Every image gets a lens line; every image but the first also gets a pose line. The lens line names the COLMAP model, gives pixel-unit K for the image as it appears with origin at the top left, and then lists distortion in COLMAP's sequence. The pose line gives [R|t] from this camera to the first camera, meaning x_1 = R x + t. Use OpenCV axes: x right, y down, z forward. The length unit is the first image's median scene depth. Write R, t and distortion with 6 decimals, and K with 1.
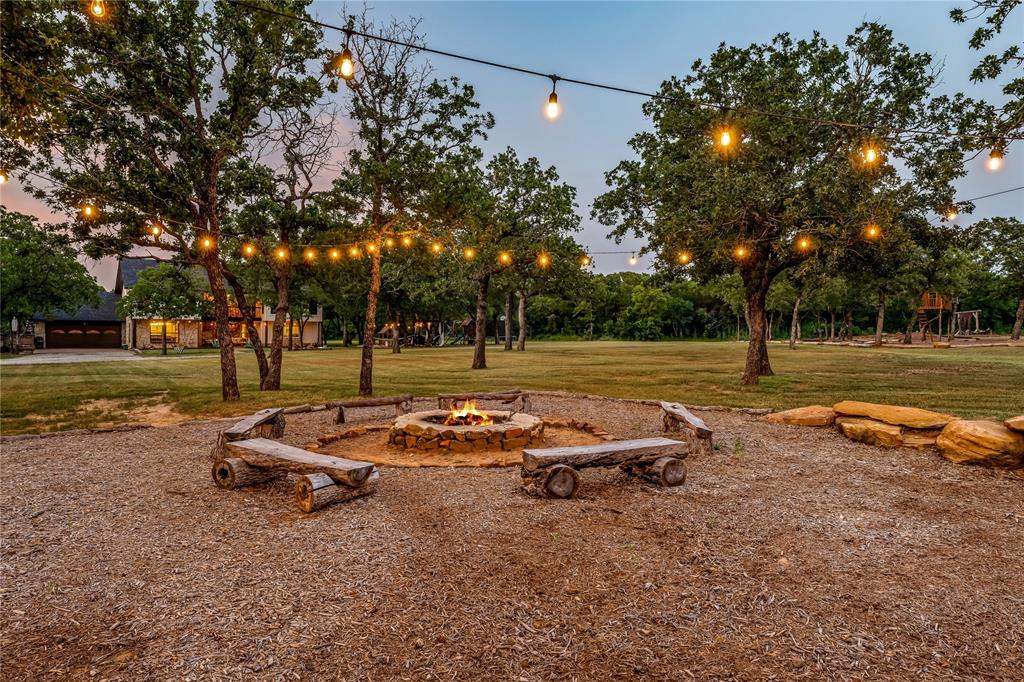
lens RADIAL K [[685.9, 0, 512.2], [0, 685.9, 339.4], [0, 0, 1]] dist [0.002991, 0.000296]
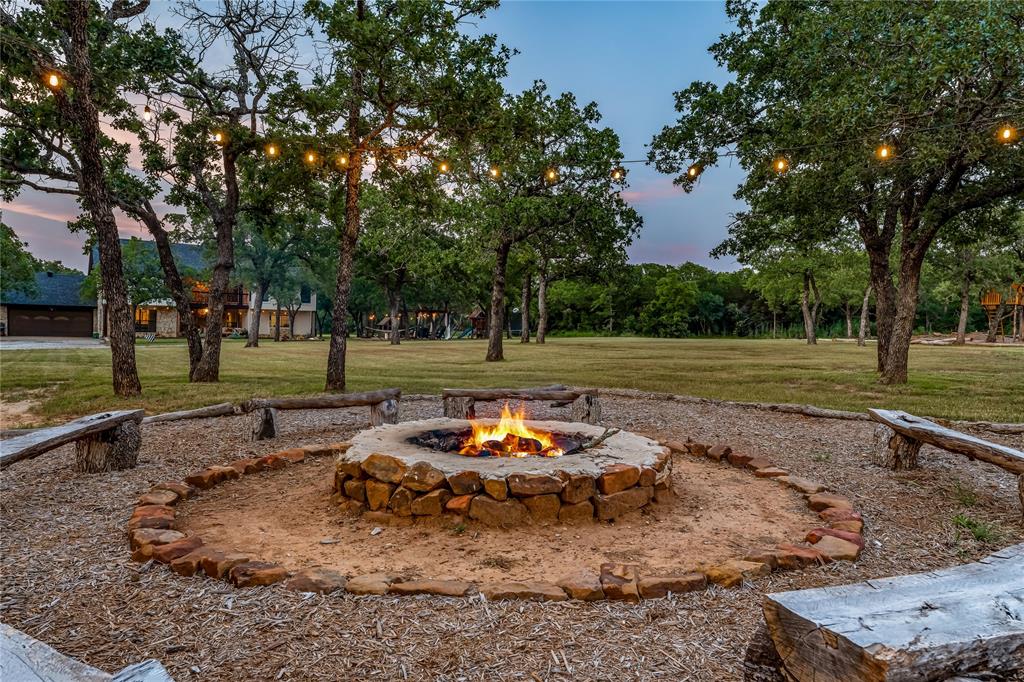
lens RADIAL K [[704.4, 0, 511.9], [0, 704.4, 342.4], [0, 0, 1]] dist [-0.000760, 0.001157]
pose [[0.999841, 0.014037, -0.010957, -0.020426], [-0.013977, 0.999887, 0.005479, 0.016946], [0.011032, -0.005325, 0.999925, 0.188835]]
